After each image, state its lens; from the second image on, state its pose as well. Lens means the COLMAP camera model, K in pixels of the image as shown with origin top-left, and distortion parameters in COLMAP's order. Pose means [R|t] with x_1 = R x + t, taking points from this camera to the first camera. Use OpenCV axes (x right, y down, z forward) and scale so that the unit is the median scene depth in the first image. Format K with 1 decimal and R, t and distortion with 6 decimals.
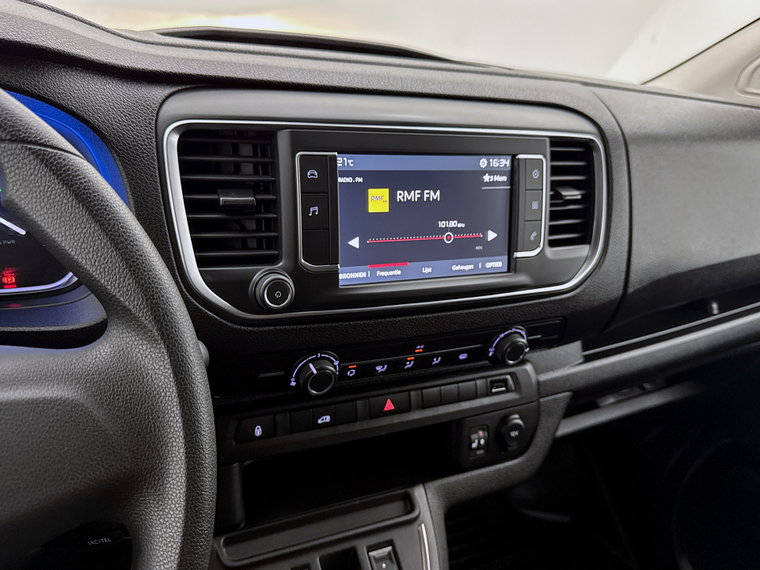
lens RADIAL K [[646.4, 0, 375.3], [0, 646.4, 282.9], [0, 0, 1]] dist [0.039746, -0.035066]
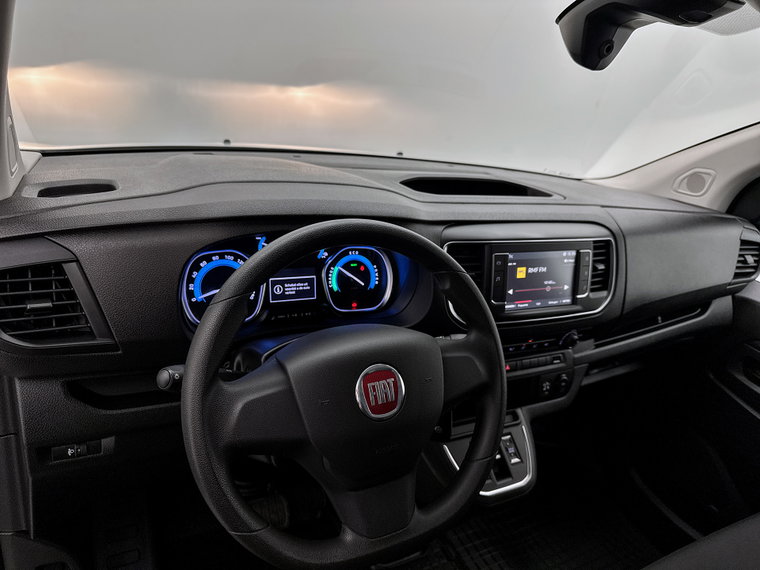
lens RADIAL K [[522.9, 0, 382.9], [0, 522.9, 286.7], [0, 0, 1]] dist [0.003916, 0.003671]
pose [[0.999335, 0.021417, 0.029504, -0.436177], [-0.021656, 0.999735, 0.007801, -0.070262], [-0.029329, -0.008435, 0.999534, -0.642456]]
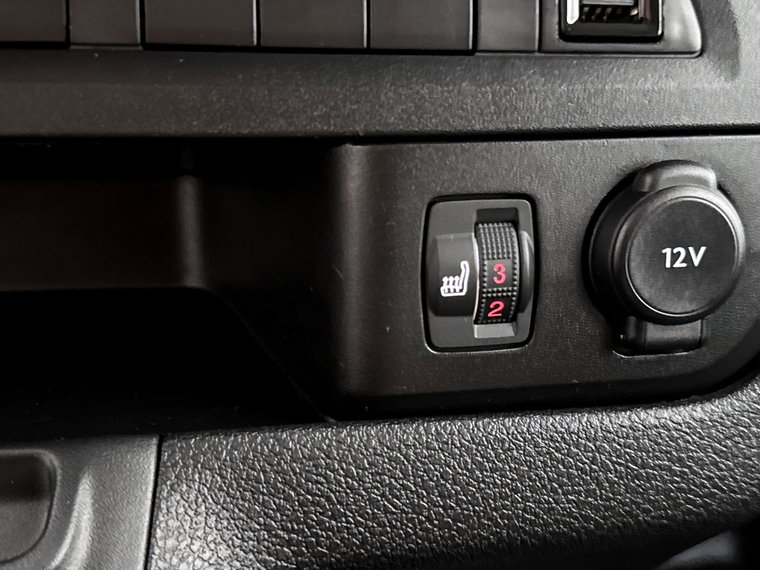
lens RADIAL K [[870.5, 0, 380.1], [0, 870.5, 288.0], [0, 0, 1]] dist [0.008744, 0.000000]
pose [[0.953471, 0.054133, -0.296584, 0.234153], [-0.048561, 0.998478, 0.026128, 0.271398], [0.297547, -0.010510, 0.954649, 0.817059]]
